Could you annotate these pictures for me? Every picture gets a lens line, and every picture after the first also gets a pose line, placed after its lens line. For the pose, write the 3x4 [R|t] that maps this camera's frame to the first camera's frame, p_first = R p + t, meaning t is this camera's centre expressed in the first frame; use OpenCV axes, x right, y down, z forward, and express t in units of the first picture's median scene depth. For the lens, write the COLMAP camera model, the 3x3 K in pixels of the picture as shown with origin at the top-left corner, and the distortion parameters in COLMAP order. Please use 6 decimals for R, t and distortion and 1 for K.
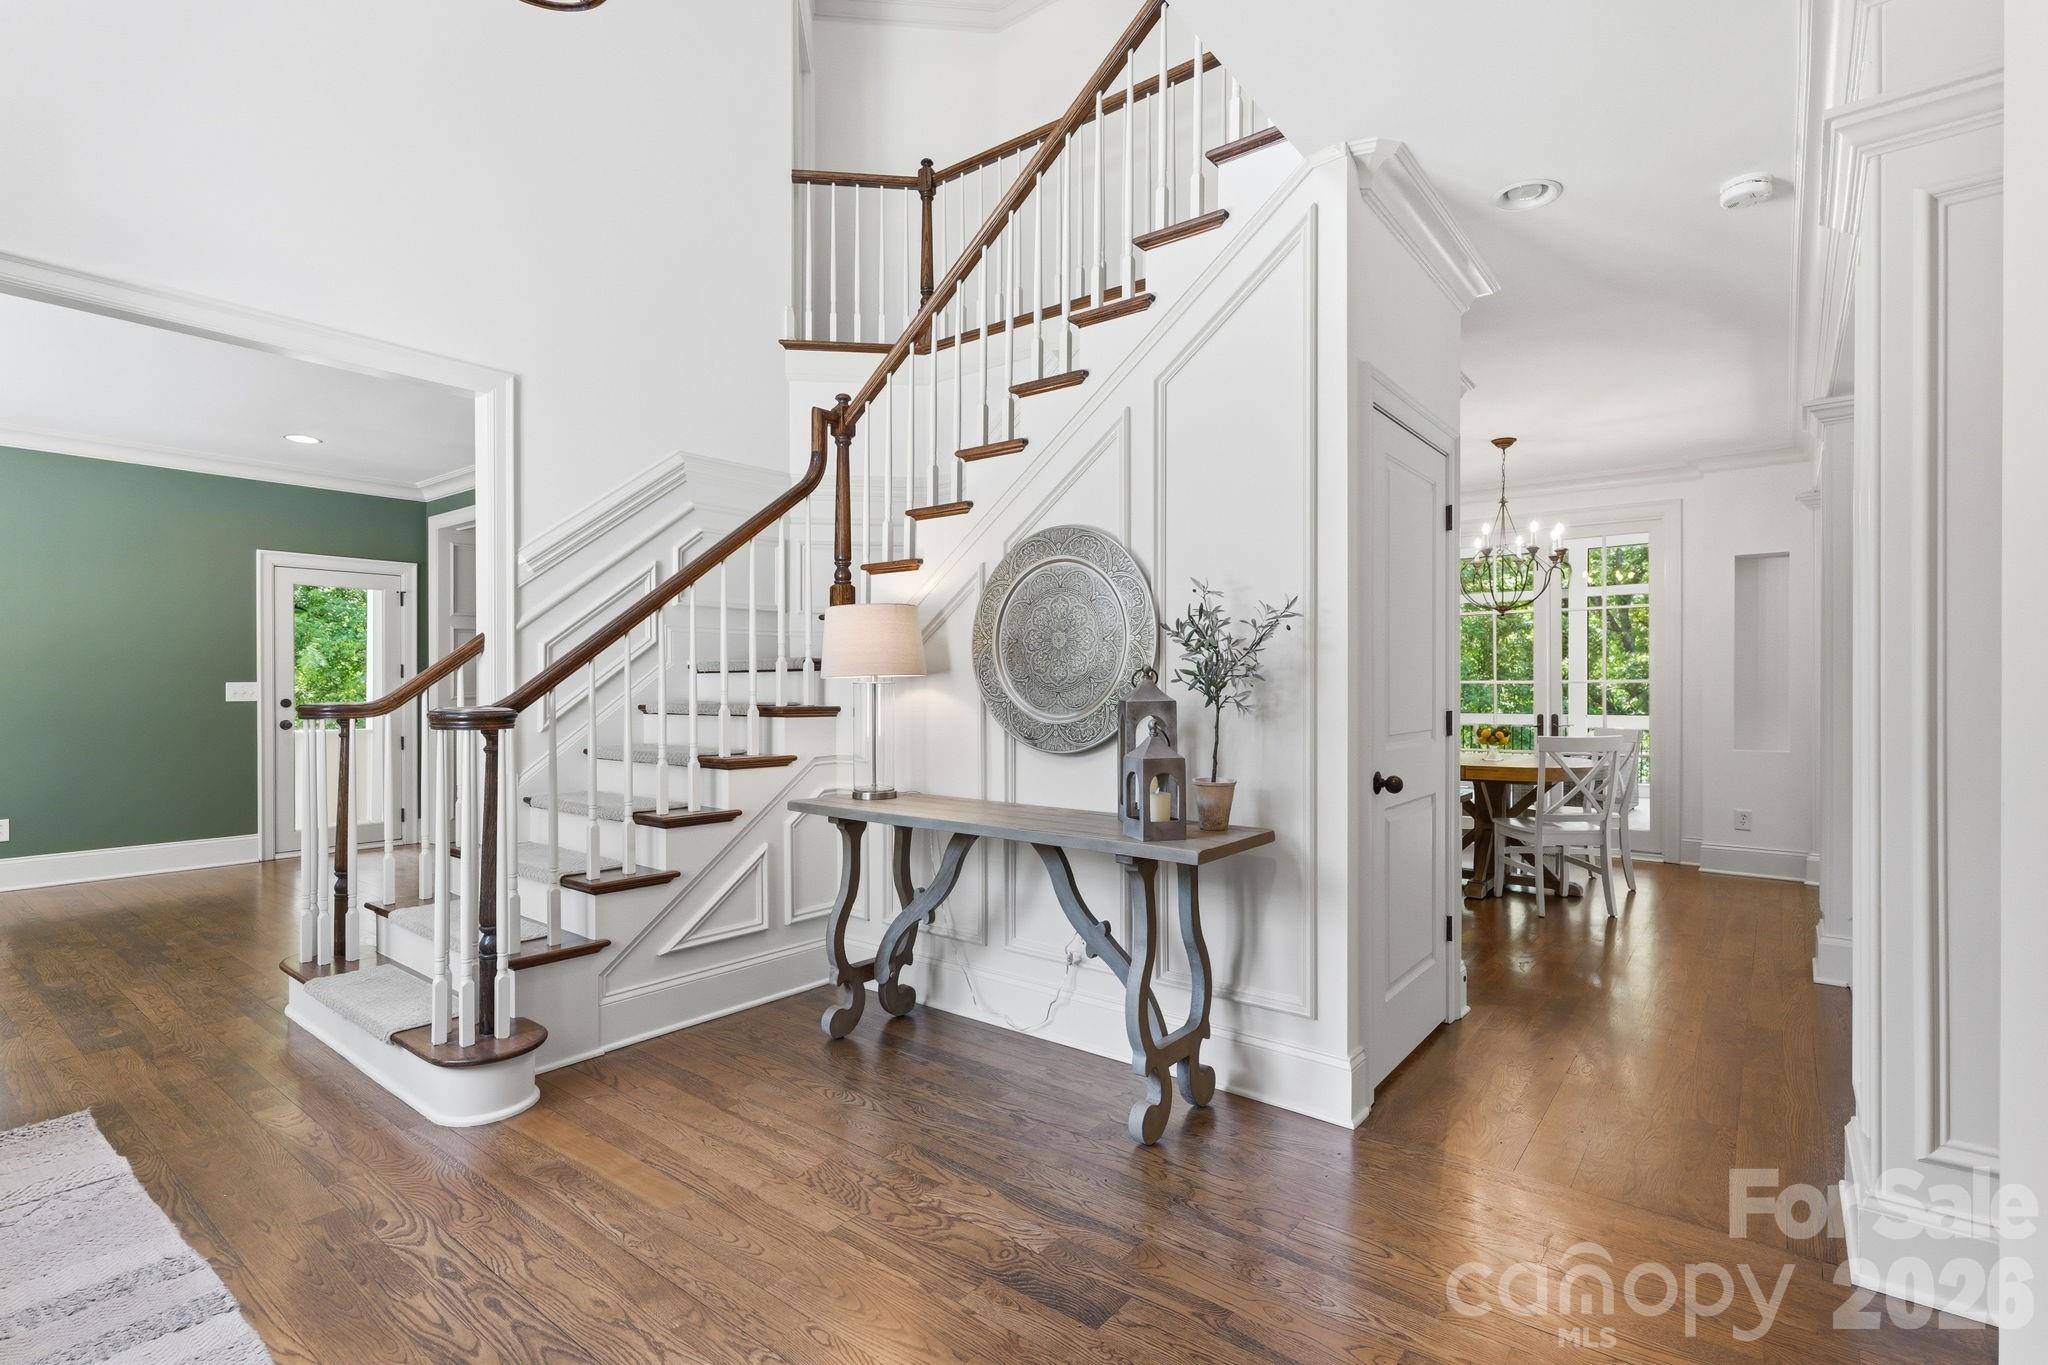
lens RADIAL K [[967.7, 0, 1026.9], [0, 967.7, 678.2], [0, 0, 1]] dist [0.002965, 0.001473]
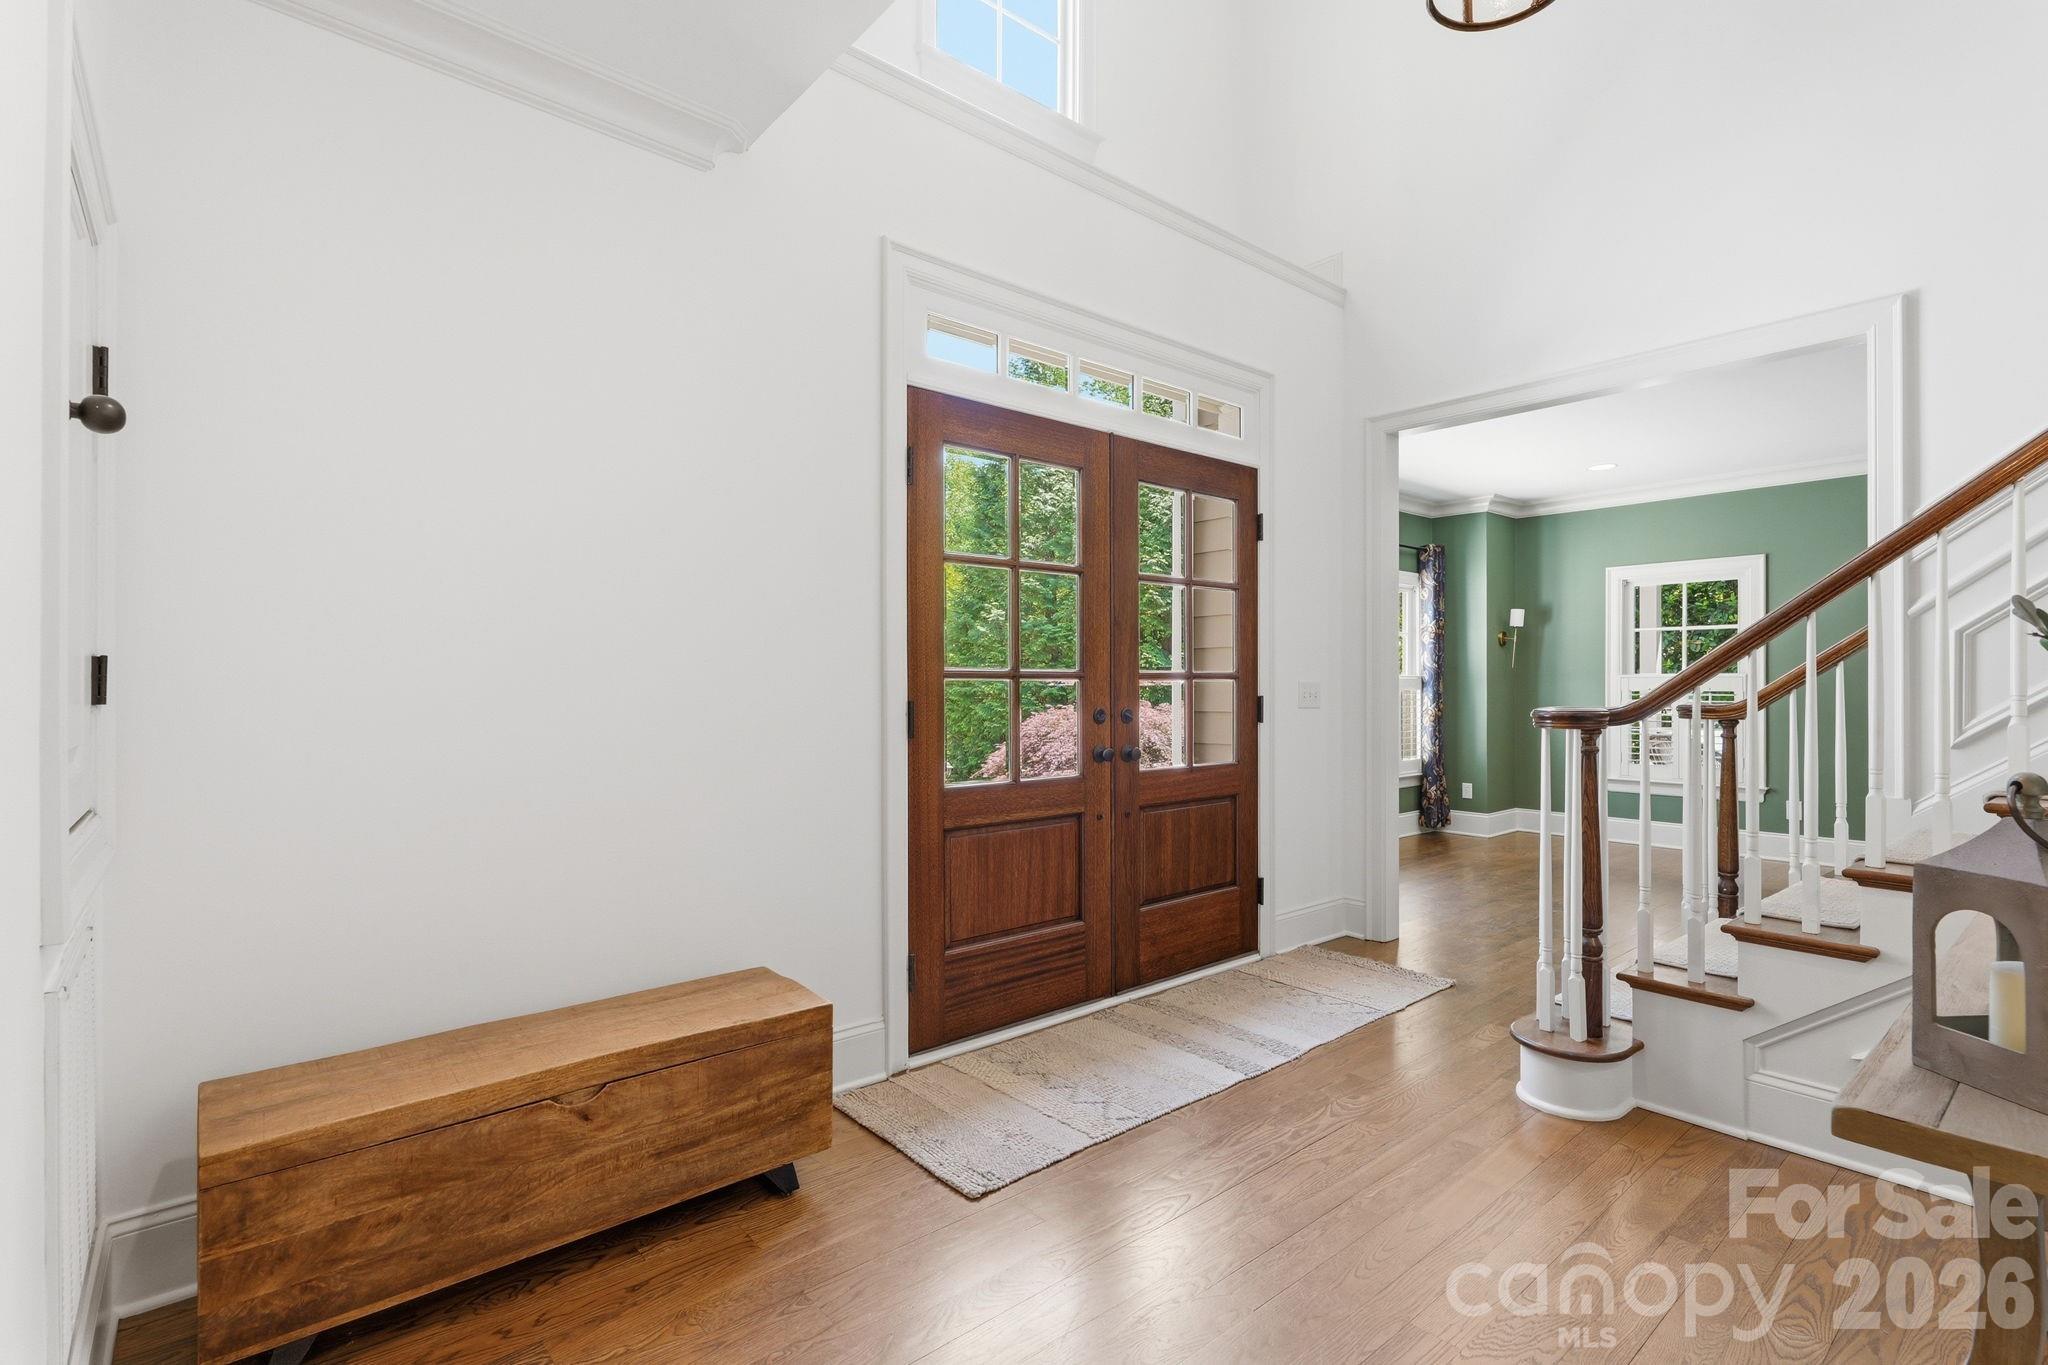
lens RADIAL K [[967.7, 0, 1030.5], [0, 967.7, 678.1], [0, 0, 1]] dist [0.002965, 0.001473]
pose [[-0.181170, 0.001450, -0.983451, 0.512738], [0.001202, 0.999998, 0.001253, -0.002438], [0.983451, -0.000955, -0.181171, 0.598058]]
